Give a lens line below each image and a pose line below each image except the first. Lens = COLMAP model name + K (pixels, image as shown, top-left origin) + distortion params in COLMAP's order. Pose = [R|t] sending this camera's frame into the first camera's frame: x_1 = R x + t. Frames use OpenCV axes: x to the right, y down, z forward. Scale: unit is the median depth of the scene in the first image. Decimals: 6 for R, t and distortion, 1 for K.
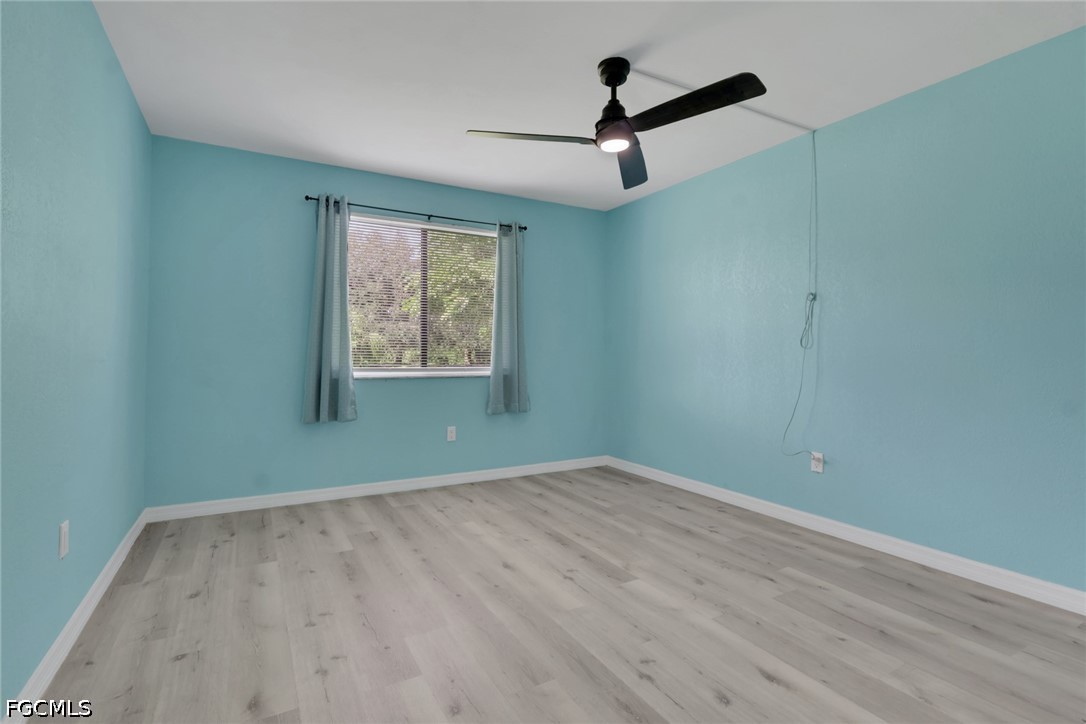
lens RADIAL K [[542.0, 0, 544.1], [0, 542.0, 359.4], [0, 0, 1]] dist [-0.000532, -0.000188]
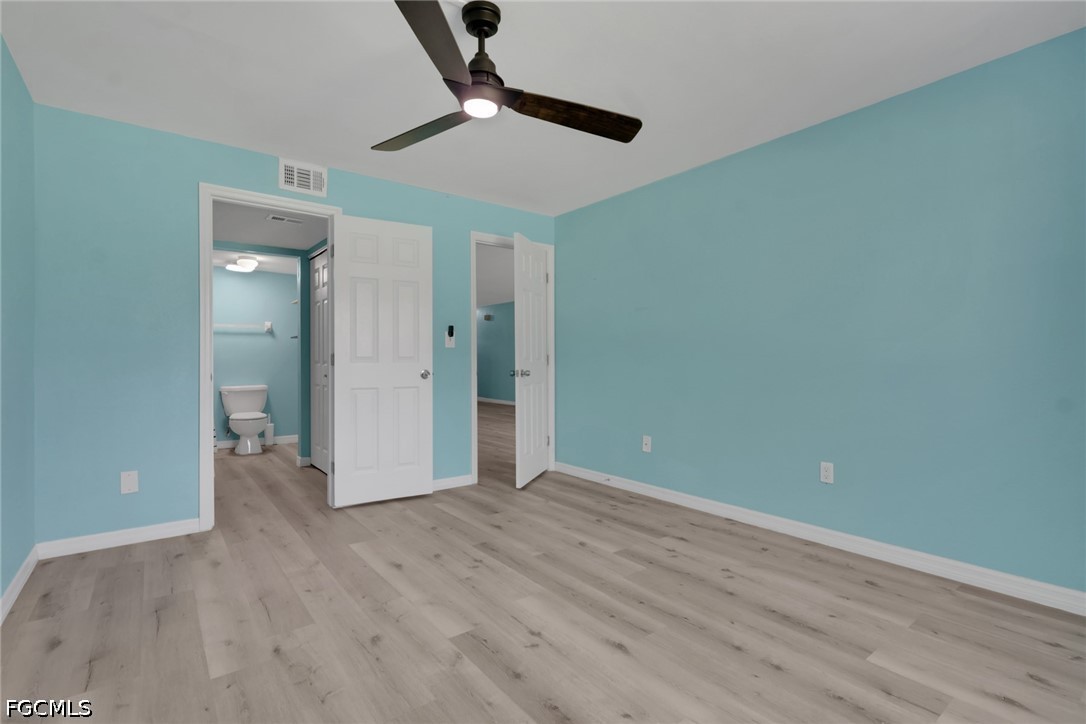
lens RADIAL K [[542.0, 0, 542.8], [0, 542.0, 361.0], [0, 0, 1]] dist [-0.000532, -0.000188]
pose [[-0.992257, -0.004787, -0.124112, 0.153799], [-0.005921, 0.999944, 0.008777, -0.019793], [0.124063, 0.009444, -0.992229, 2.023349]]
